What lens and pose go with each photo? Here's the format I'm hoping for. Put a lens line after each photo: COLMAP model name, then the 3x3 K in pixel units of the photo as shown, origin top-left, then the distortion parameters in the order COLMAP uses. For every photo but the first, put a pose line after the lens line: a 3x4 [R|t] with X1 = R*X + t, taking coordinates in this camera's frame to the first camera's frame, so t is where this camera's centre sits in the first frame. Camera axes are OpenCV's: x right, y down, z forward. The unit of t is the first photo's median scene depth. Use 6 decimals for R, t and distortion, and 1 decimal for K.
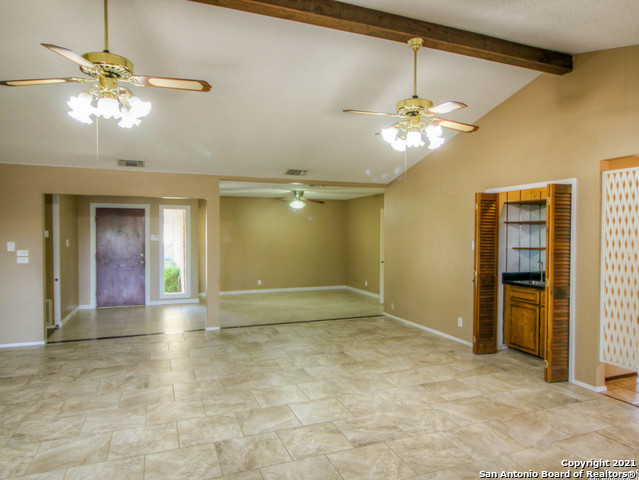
lens RADIAL K [[433.8, 0, 334.1], [0, 433.8, 254.9], [0, 0, 1]] dist [0.010920, -0.015533]
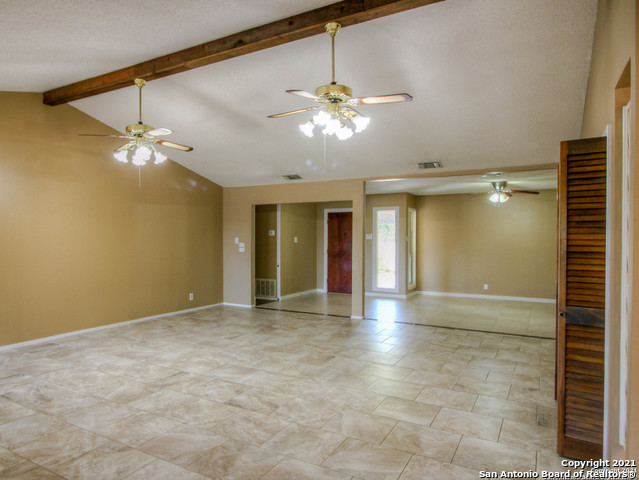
lens RADIAL K [[433.8, 0, 270.5], [0, 433.8, 254.1], [0, 0, 1]] dist [0.010920, -0.015533]
pose [[0.574371, 0.031123, -0.818003, 0.776599], [-0.039725, 0.999159, 0.010122, 0.010693], [0.817630, 0.026682, 0.575125, 0.288482]]
